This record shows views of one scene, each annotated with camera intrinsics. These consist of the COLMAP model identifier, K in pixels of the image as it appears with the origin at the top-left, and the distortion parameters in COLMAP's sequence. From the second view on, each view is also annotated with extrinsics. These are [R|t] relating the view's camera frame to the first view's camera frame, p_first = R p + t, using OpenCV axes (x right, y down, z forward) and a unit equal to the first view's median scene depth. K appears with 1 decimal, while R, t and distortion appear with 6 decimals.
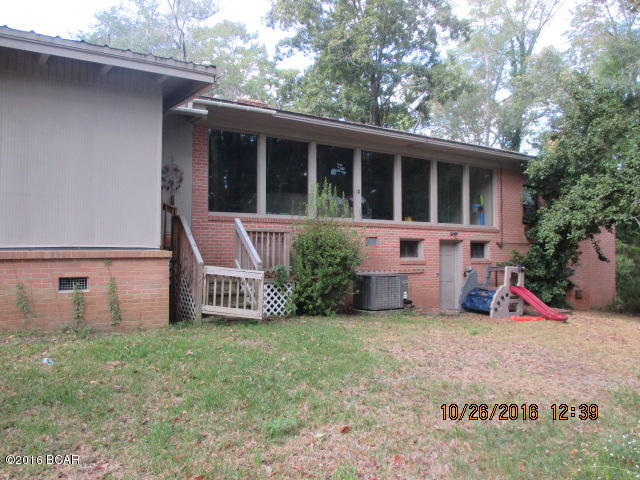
lens RADIAL K [[520.5, 0, 291.7], [0, 520.5, 288.7], [0, 0, 1]] dist [-0.049286, 0.002412]
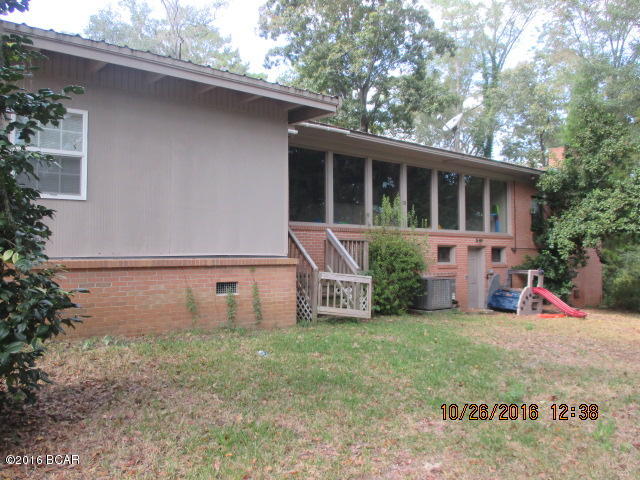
lens RADIAL K [[520.5, 0, 291.7], [0, 520.5, 288.7], [0, 0, 1]] dist [-0.049286, 0.002412]
pose [[0.996547, -0.005652, 0.082835, -0.194484], [0.005945, 0.999977, -0.003287, -0.001709], [-0.082815, 0.003768, 0.996558, -0.075833]]
